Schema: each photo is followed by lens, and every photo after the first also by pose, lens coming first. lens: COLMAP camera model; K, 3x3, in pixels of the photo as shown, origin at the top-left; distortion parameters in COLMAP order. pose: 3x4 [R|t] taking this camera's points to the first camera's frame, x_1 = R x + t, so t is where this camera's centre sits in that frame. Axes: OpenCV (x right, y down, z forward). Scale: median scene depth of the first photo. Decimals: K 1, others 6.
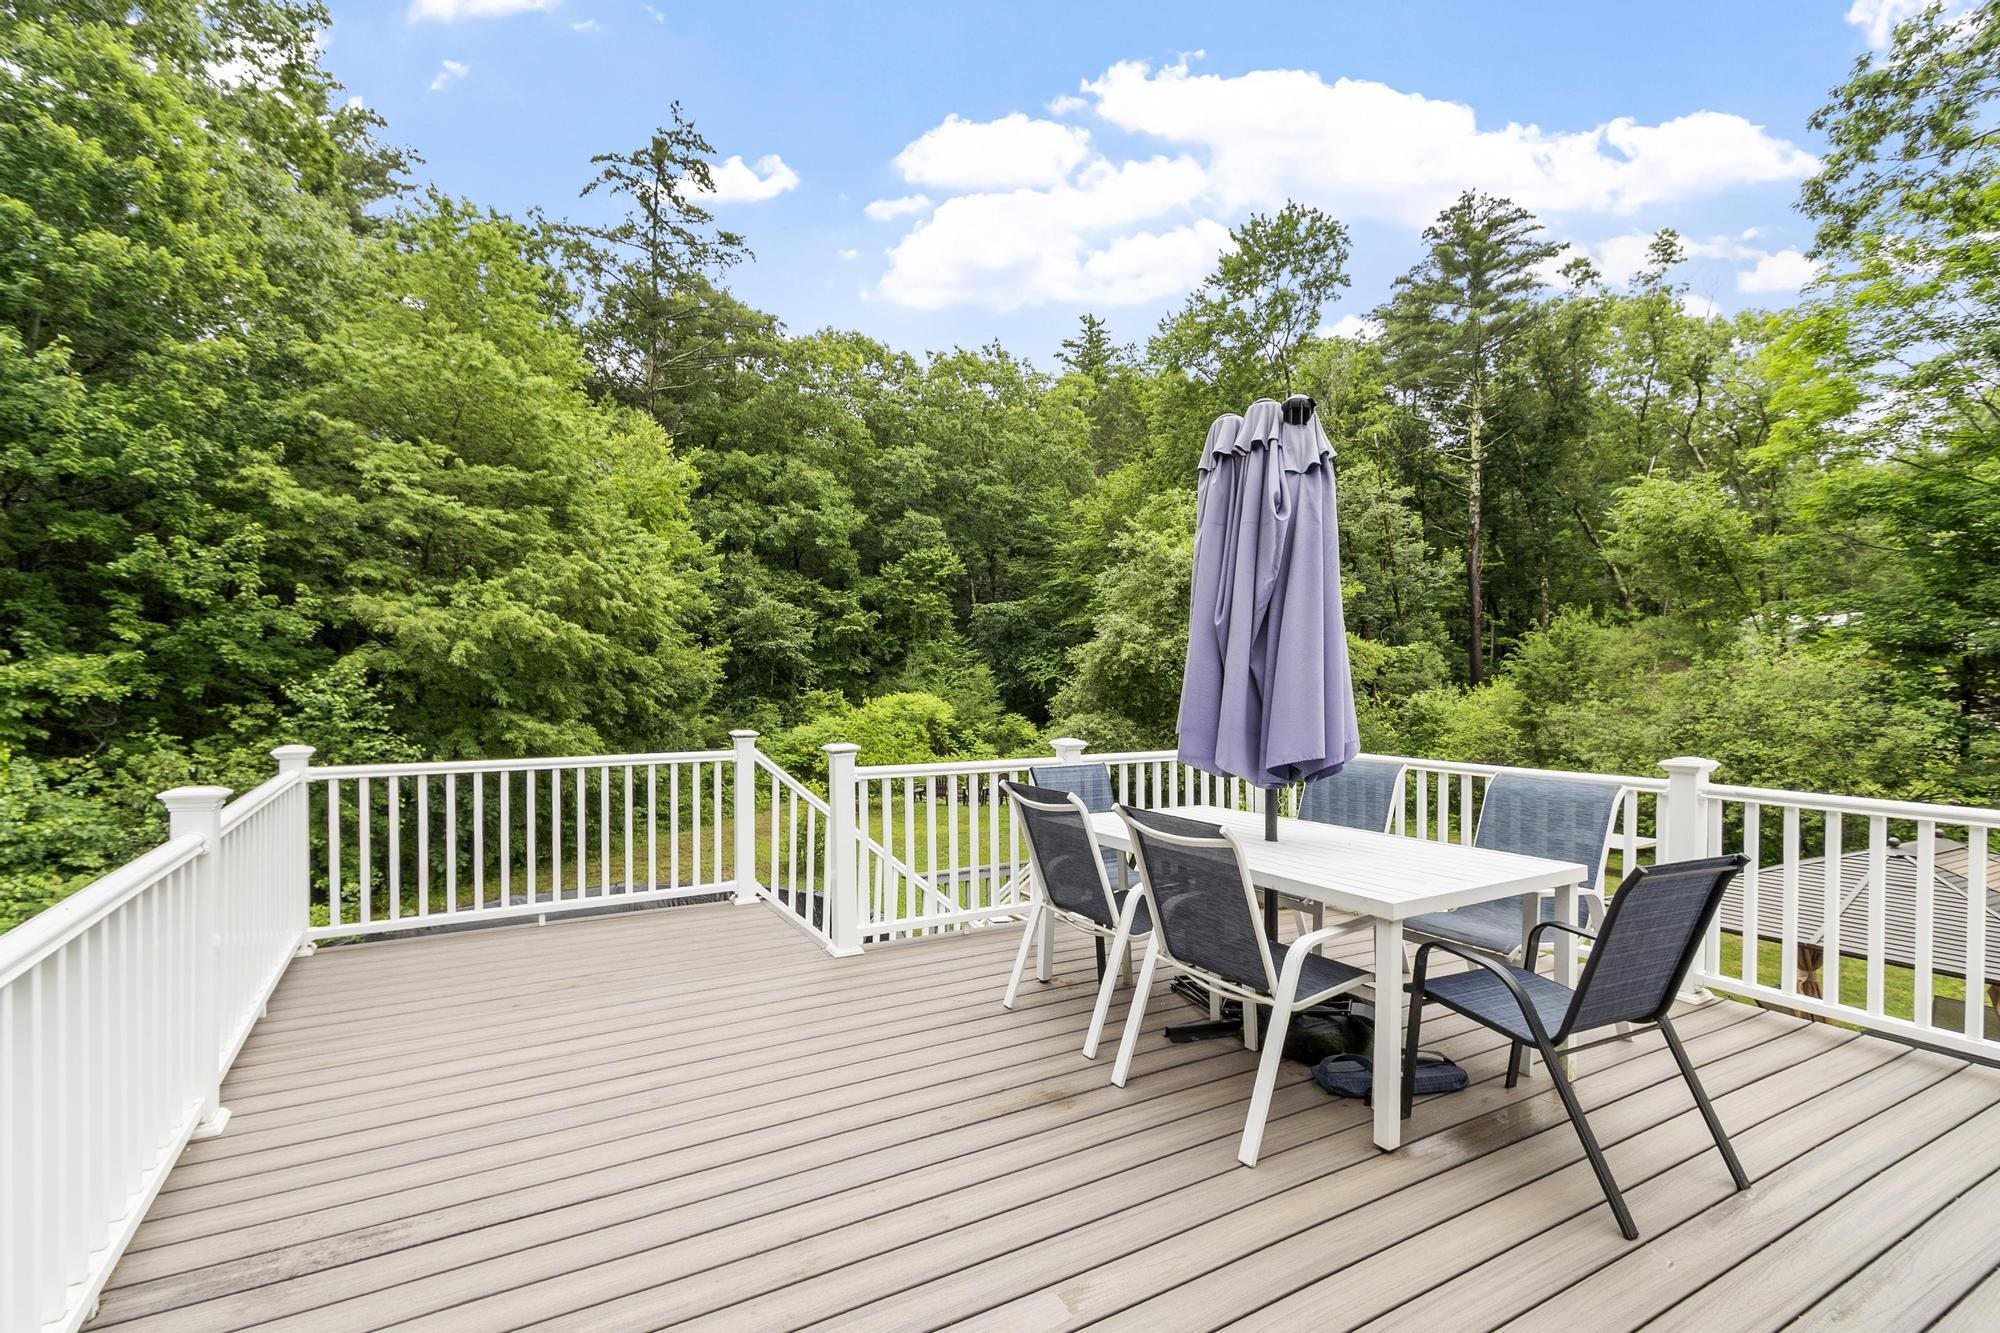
lens RADIAL K [[910.0, 0, 973.7], [0, 910.0, 692.3], [0, 0, 1]] dist [0.012763, -0.000208]
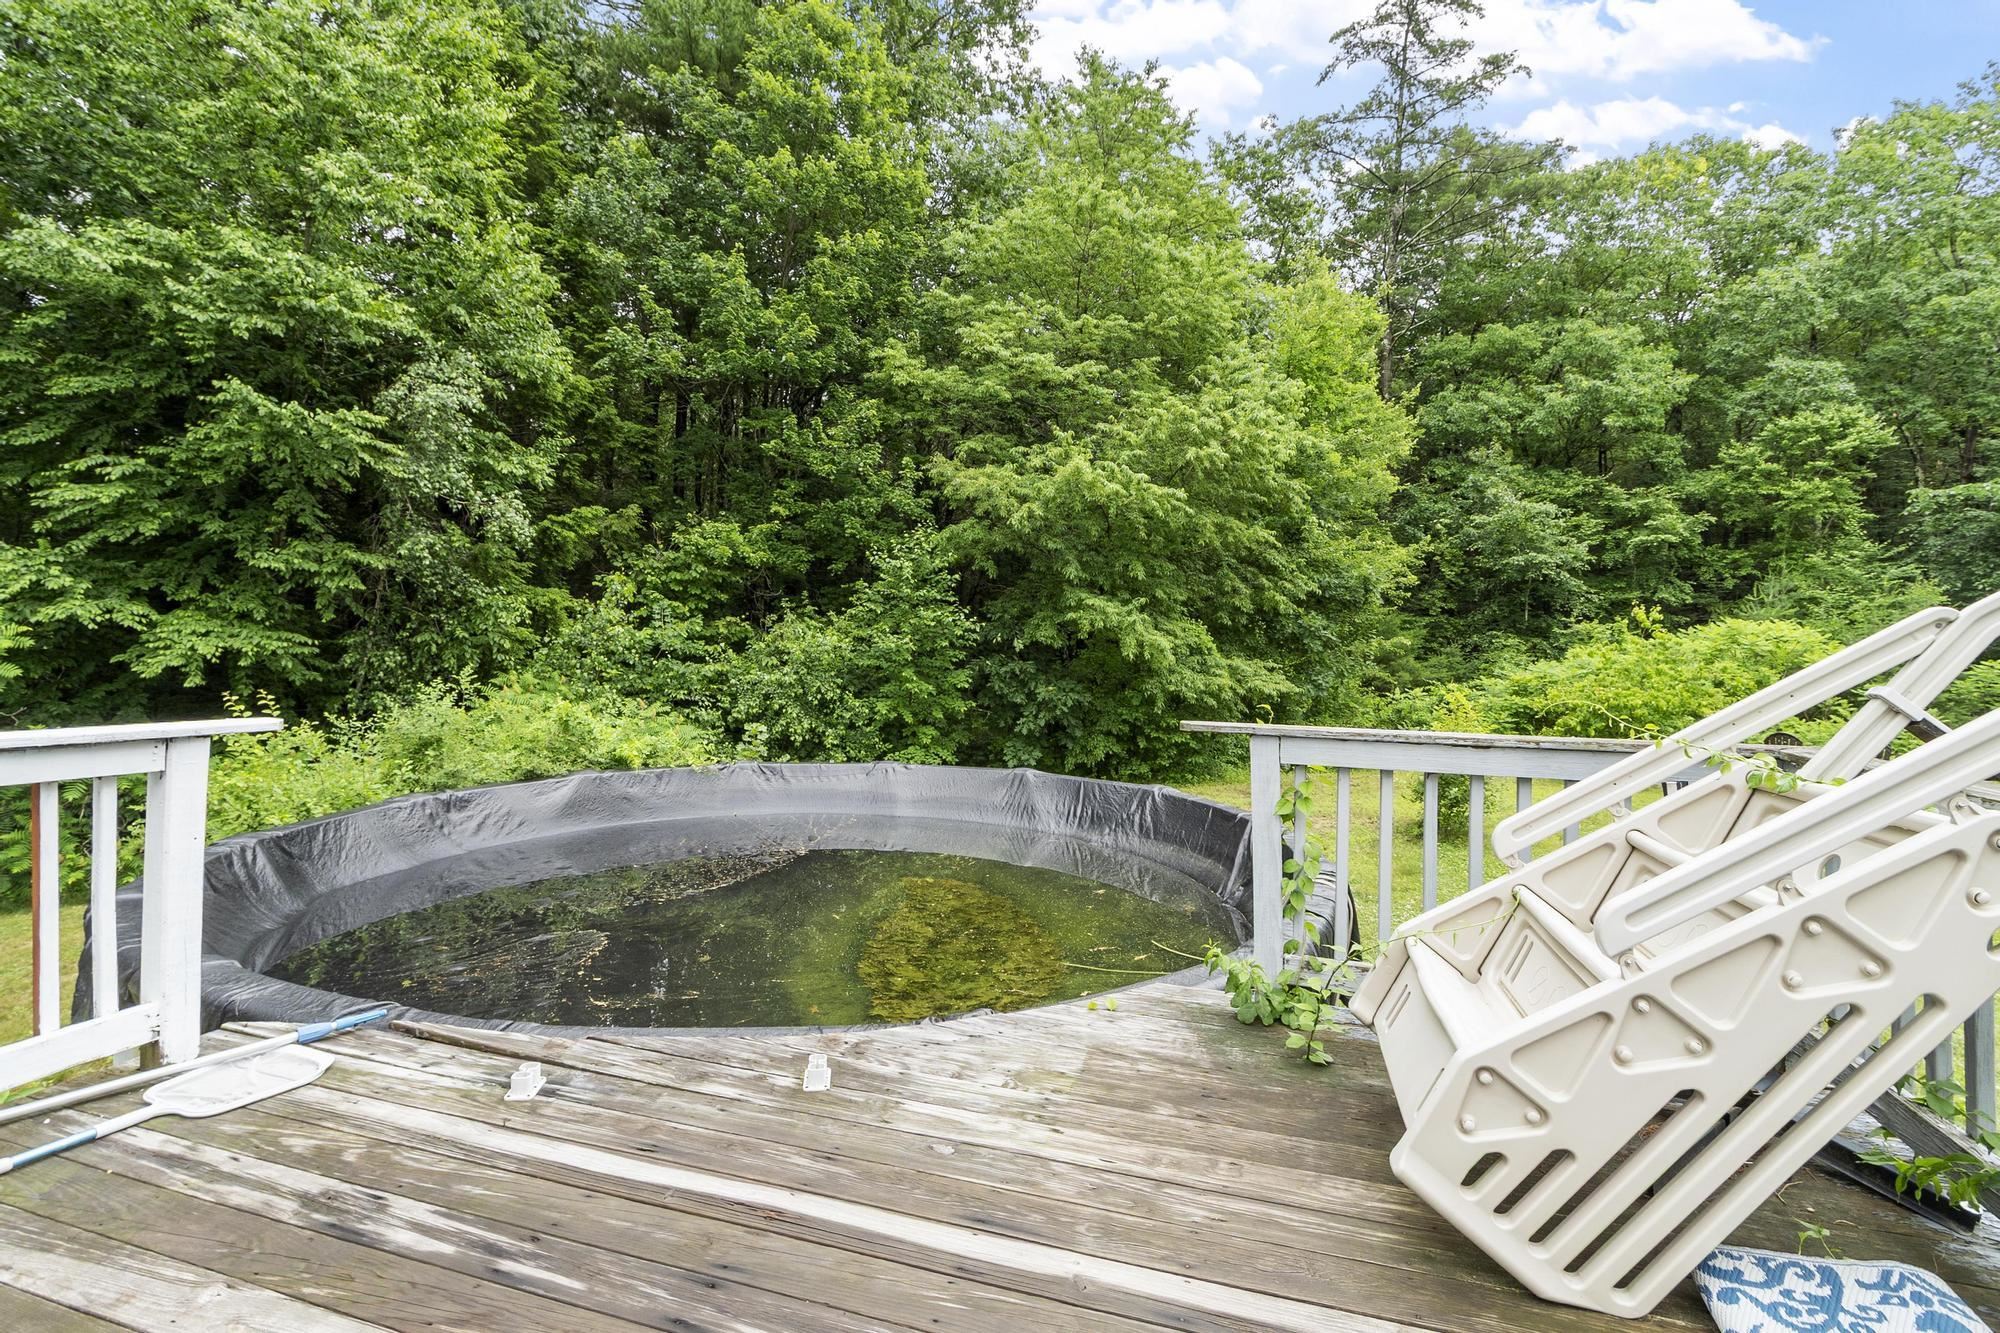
lens RADIAL K [[915.2, 0, 1000.0], [0, 915.2, 666.5], [0, 0, 1]] dist [-0.000351, -0.000790]
pose [[0.692779, 0.028827, -0.720573, 0.022501], [-0.034629, 0.999378, 0.006688, 0.038584], [0.720318, 0.020320, 0.693347, 0.154097]]
